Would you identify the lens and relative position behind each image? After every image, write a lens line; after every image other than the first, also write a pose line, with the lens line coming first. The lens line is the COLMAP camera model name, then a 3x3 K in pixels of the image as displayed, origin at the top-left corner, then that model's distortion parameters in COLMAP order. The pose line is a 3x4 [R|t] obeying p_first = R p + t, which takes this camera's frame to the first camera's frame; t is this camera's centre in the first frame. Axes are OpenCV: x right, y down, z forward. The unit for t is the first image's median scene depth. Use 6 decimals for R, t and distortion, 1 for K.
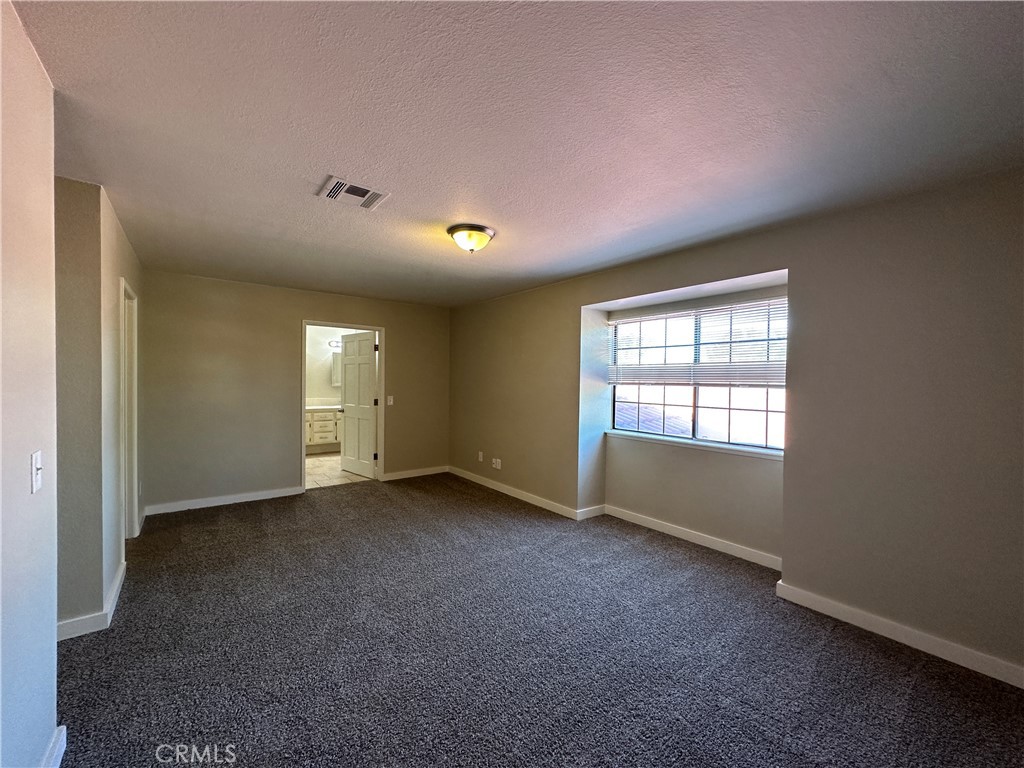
lens RADIAL K [[406.9, 0, 511.1], [0, 406.9, 384.3], [0, 0, 1]] dist [-0.003907, 0.000897]
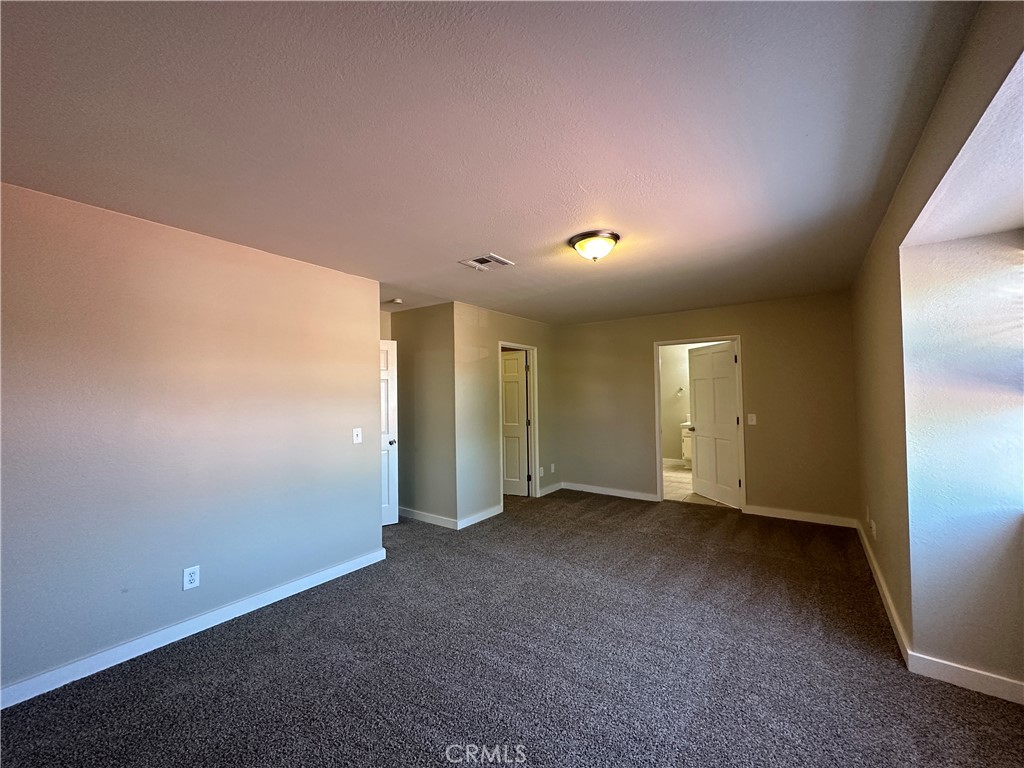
lens RADIAL K [[406.9, 0, 511.6], [0, 406.9, 385.6], [0, 0, 1]] dist [-0.003907, 0.000897]
pose [[0.274248, -0.042947, -0.960700, 0.439592], [0.006801, 0.999064, -0.042721, 0.002912], [0.961635, 0.005183, 0.274283, 0.332588]]
